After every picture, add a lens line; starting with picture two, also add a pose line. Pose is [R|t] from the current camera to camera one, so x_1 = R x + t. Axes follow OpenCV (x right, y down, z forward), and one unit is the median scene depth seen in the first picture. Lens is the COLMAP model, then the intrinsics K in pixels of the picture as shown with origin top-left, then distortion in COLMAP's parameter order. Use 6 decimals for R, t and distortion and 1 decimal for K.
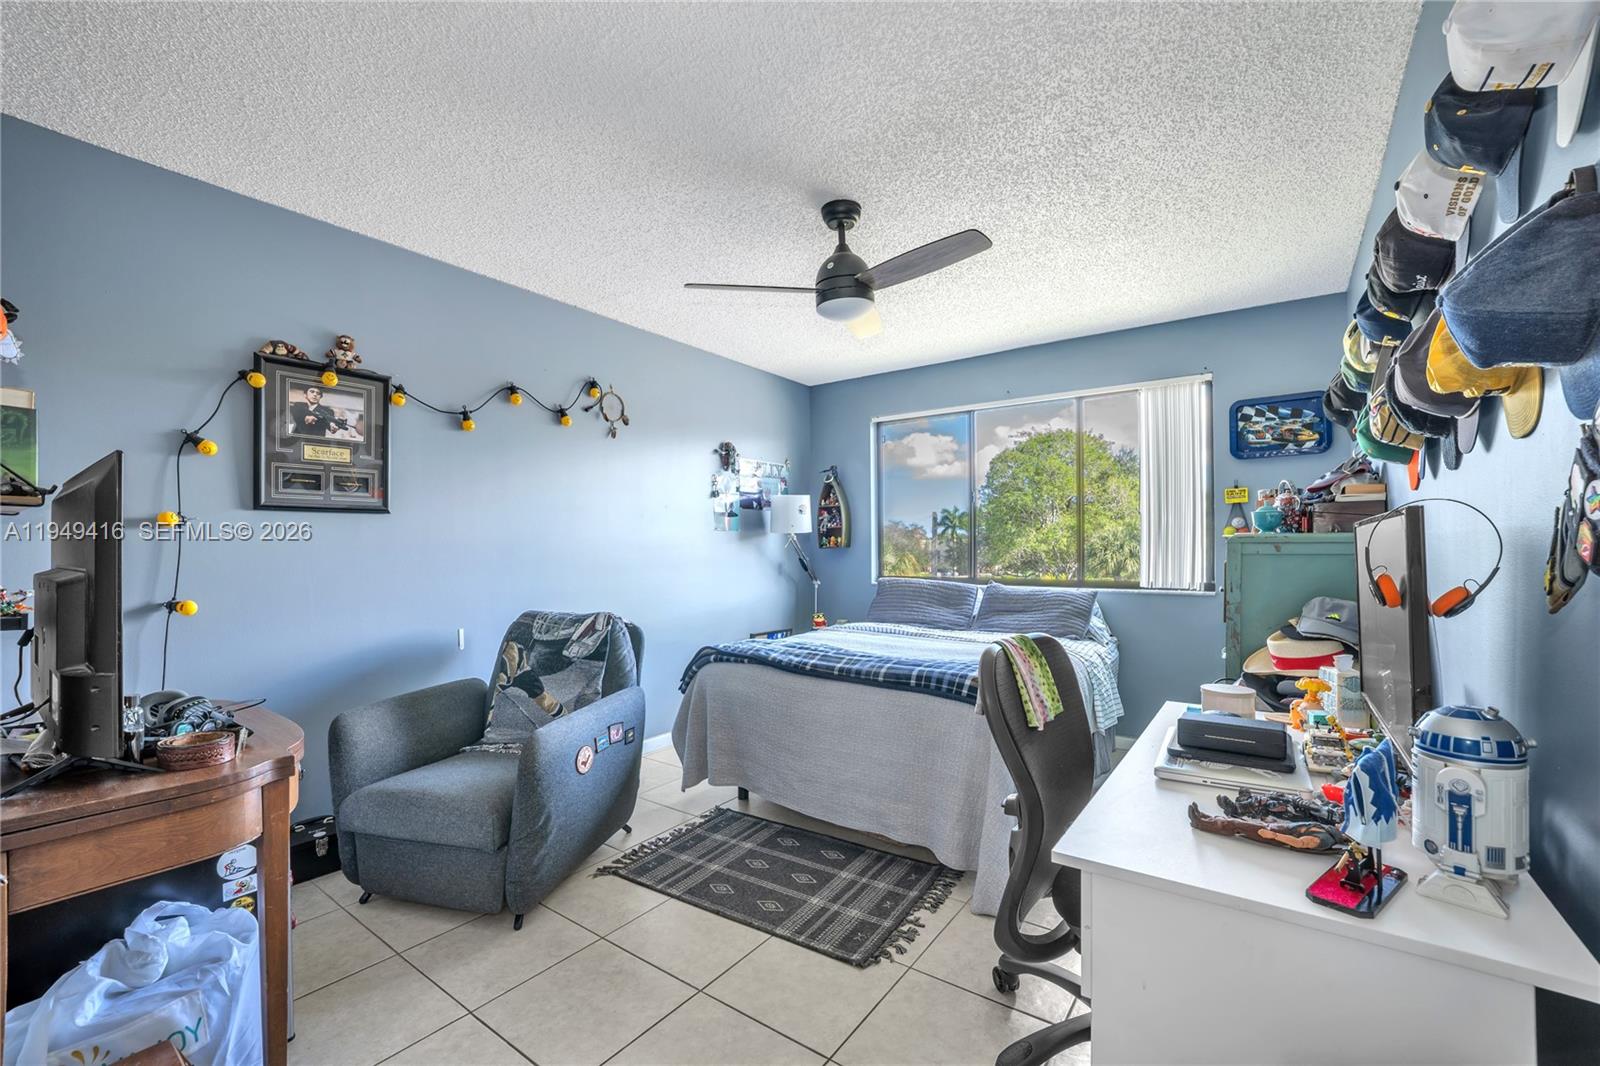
lens RADIAL K [[650.4, 0, 800.0], [0, 650.4, 533.0], [0, 0, 1]] dist [-0.001377, -0.000028]
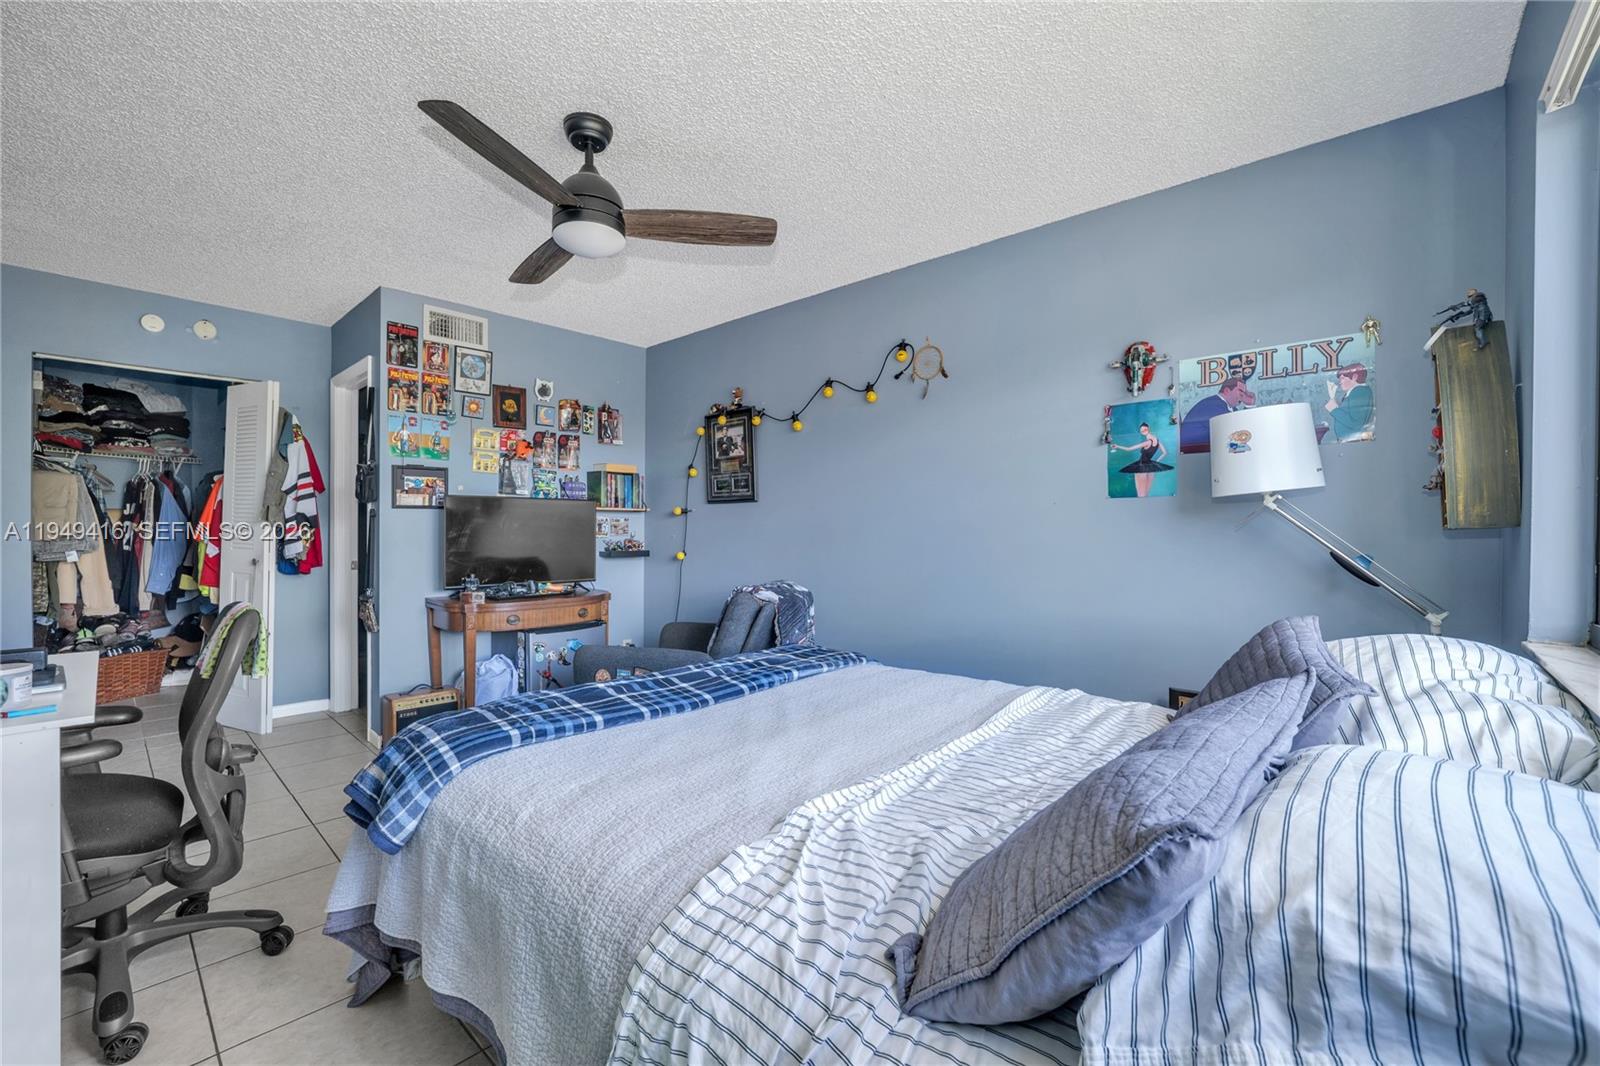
lens RADIAL K [[650.4, 0, 800.0], [0, 650.4, 533.0], [0, 0, 1]] dist [-0.001377, -0.000028]
pose [[-0.101608, 0.009282, -0.994781, 0.828773], [0.013395, 0.999879, 0.007961, 0.031564], [0.994734, -0.012517, -0.101720, 1.298579]]
